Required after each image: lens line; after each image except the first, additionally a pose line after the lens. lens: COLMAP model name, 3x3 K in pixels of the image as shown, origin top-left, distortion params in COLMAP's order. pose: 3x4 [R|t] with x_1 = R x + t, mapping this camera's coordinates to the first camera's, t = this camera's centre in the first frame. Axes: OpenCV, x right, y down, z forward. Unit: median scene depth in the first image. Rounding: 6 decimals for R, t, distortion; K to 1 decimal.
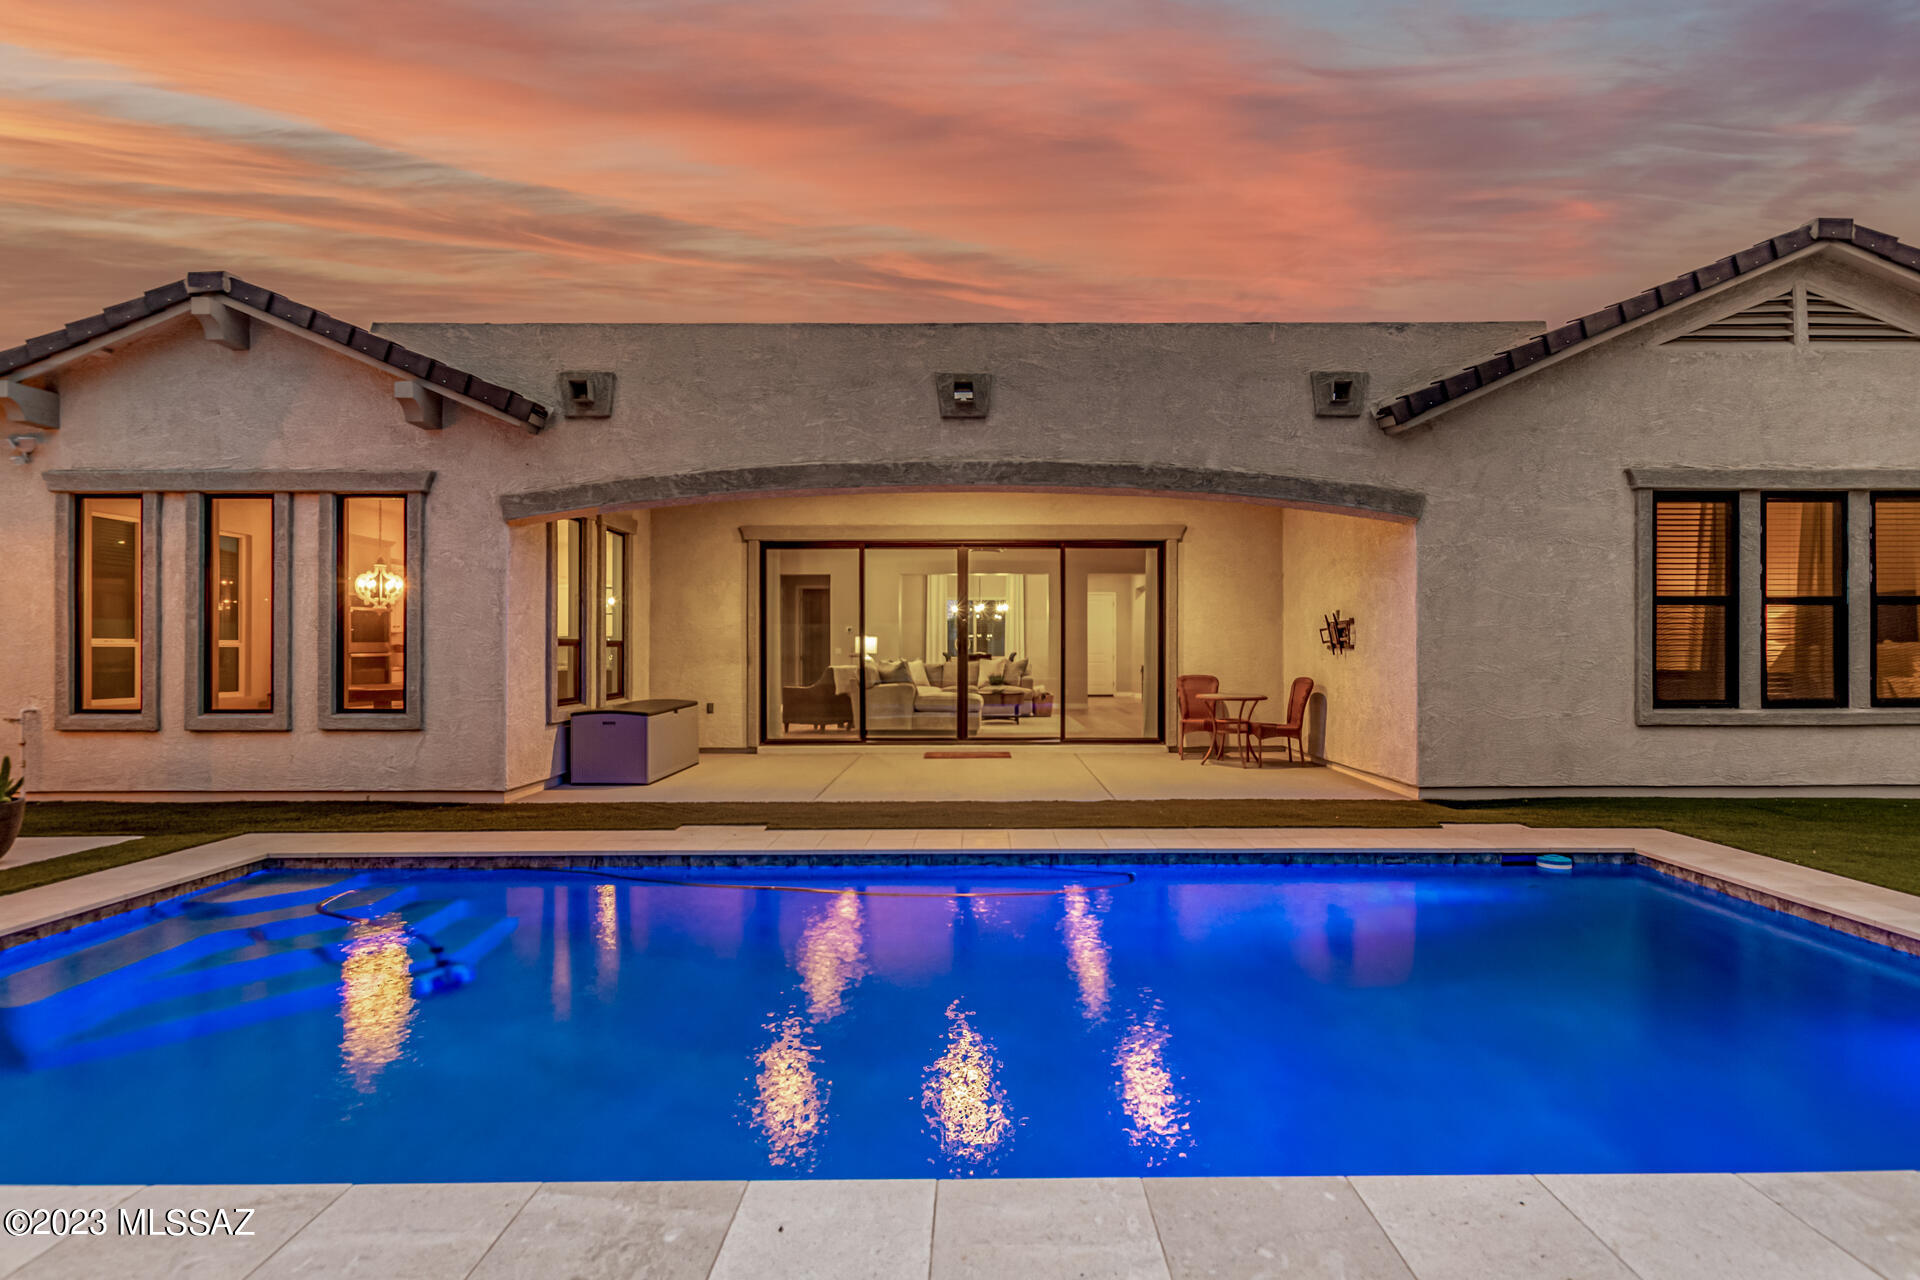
lens RADIAL K [[874.4, 0, 972.8], [0, 874.4, 646.6], [0, 0, 1]] dist [0.002515, -0.001547]
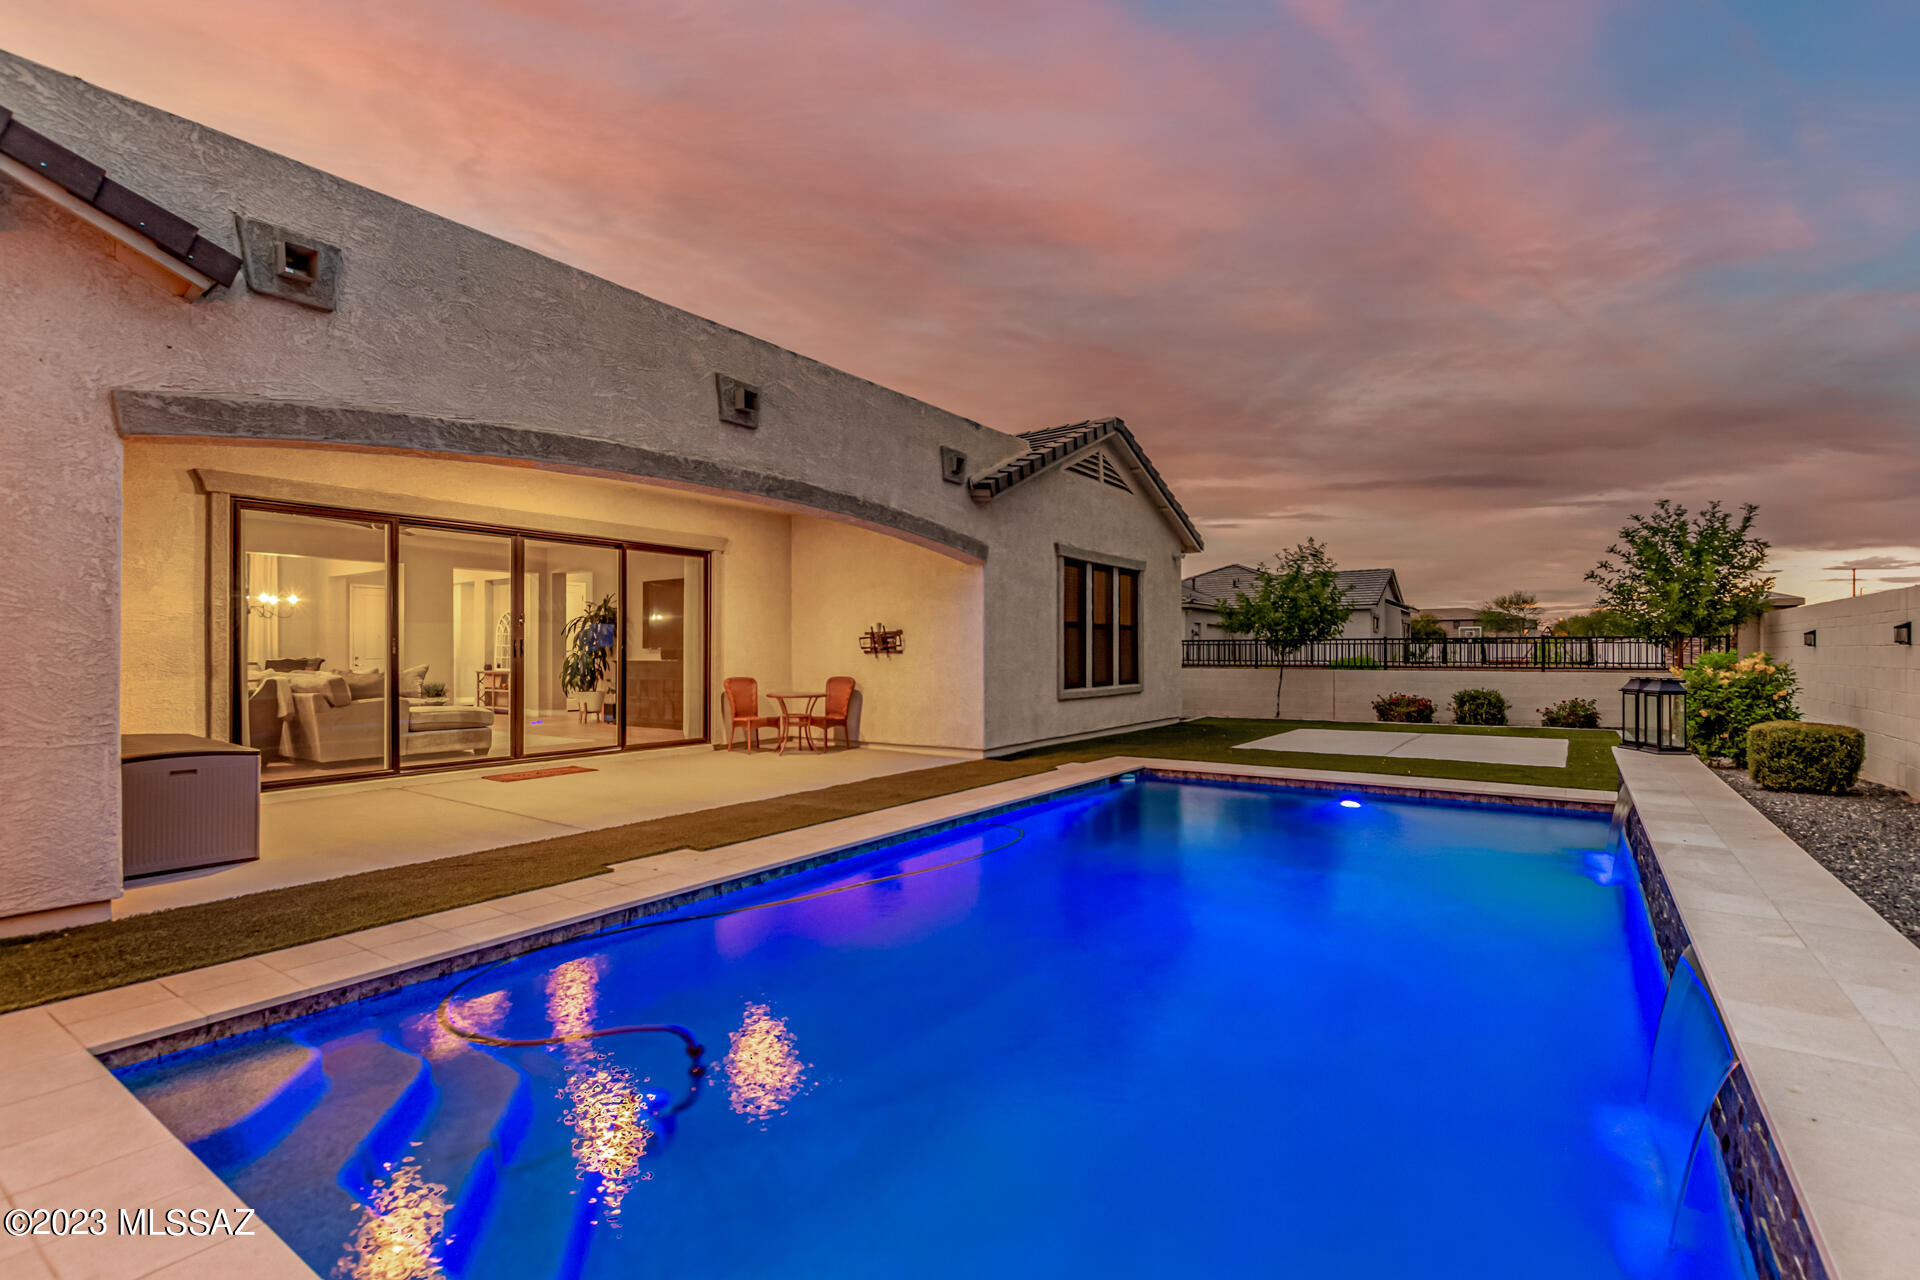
lens RADIAL K [[874.4, 0, 959.8], [0, 874.4, 649.9], [0, 0, 1]] dist [0.002515, -0.001547]
pose [[0.576178, 0.003088, 0.817318, -0.685155], [-0.002759, 0.999995, -0.001833, -0.000308], [-0.817320, -0.001199, 0.576183, 0.207551]]
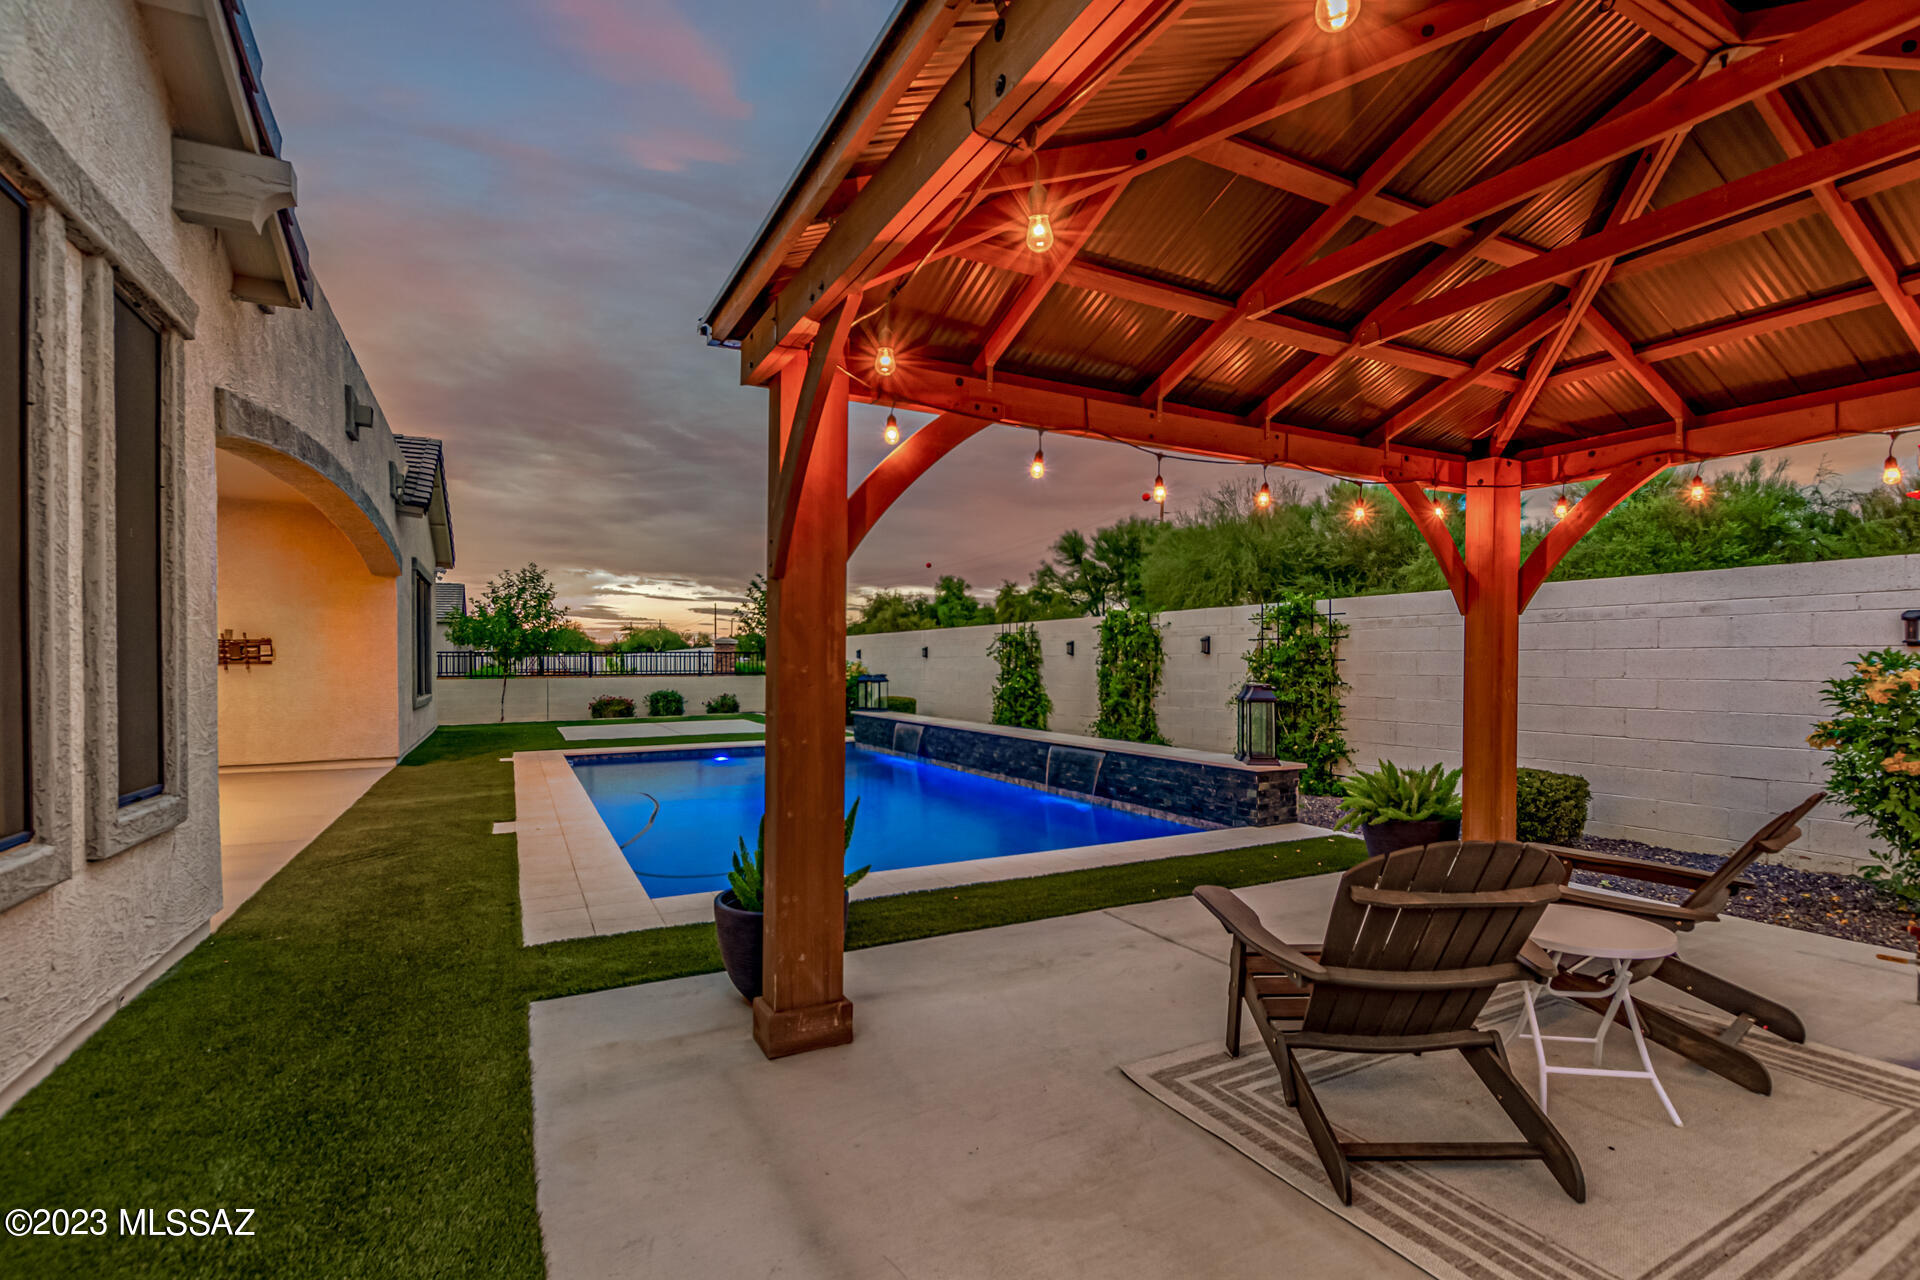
lens RADIAL K [[874.4, 0, 963.4], [0, 874.4, 654.7], [0, 0, 1]] dist [0.002515, -0.001547]
pose [[-0.494899, 0.007789, 0.868916, -1.311745], [-0.006902, 0.999893, -0.012895, -0.002093], [-0.868923, -0.012379, -0.494792, 0.985338]]
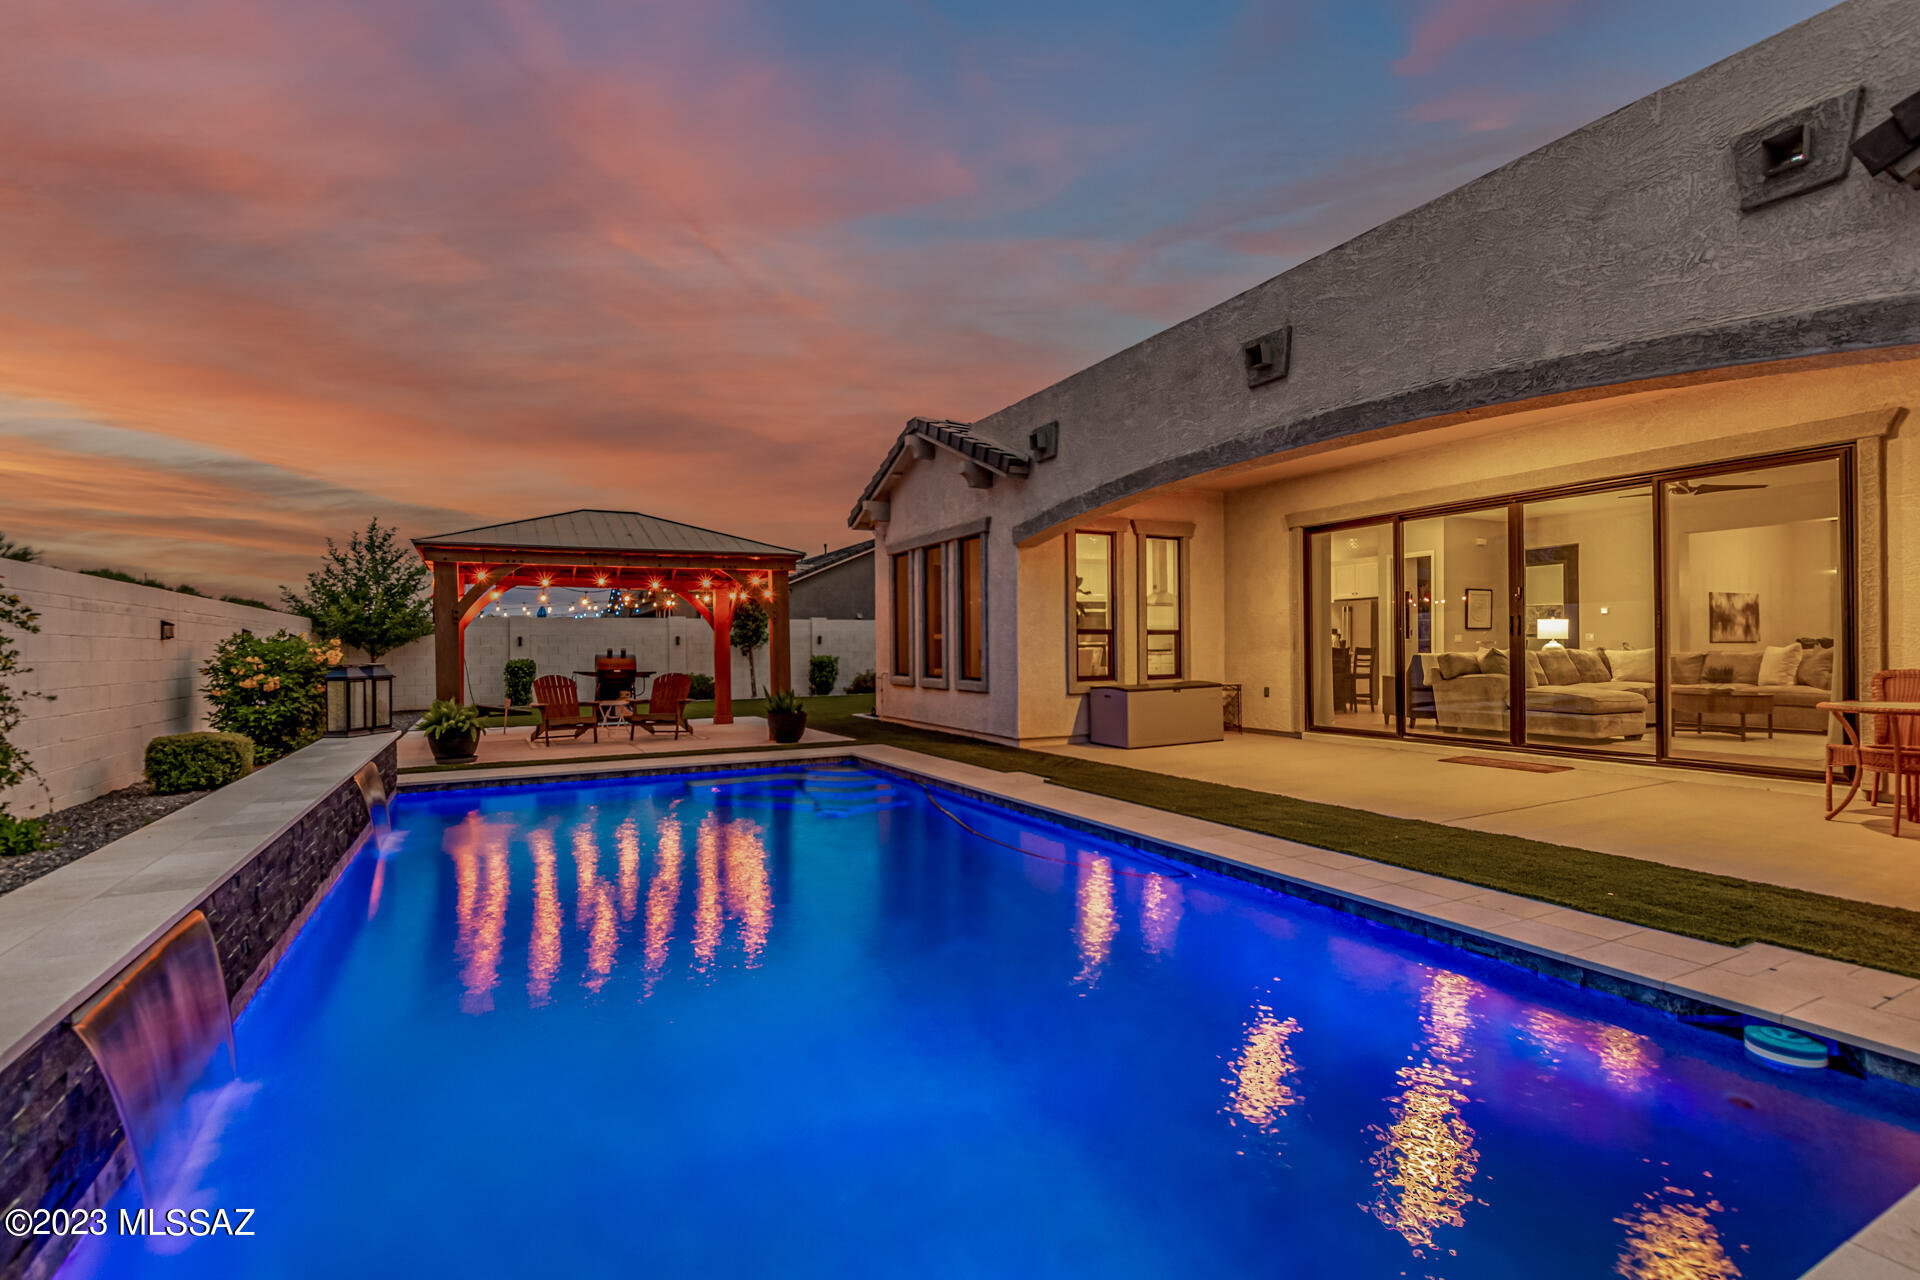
lens RADIAL K [[874.4, 0, 969.6], [0, 874.4, 643.9], [0, 0, 1]] dist [0.002515, -0.001547]
pose [[0.467900, -0.006039, -0.883761, 0.659127], [0.011118, 0.999938, -0.000947, 0.013890], [0.883712, -0.009382, 0.467938, 0.280737]]
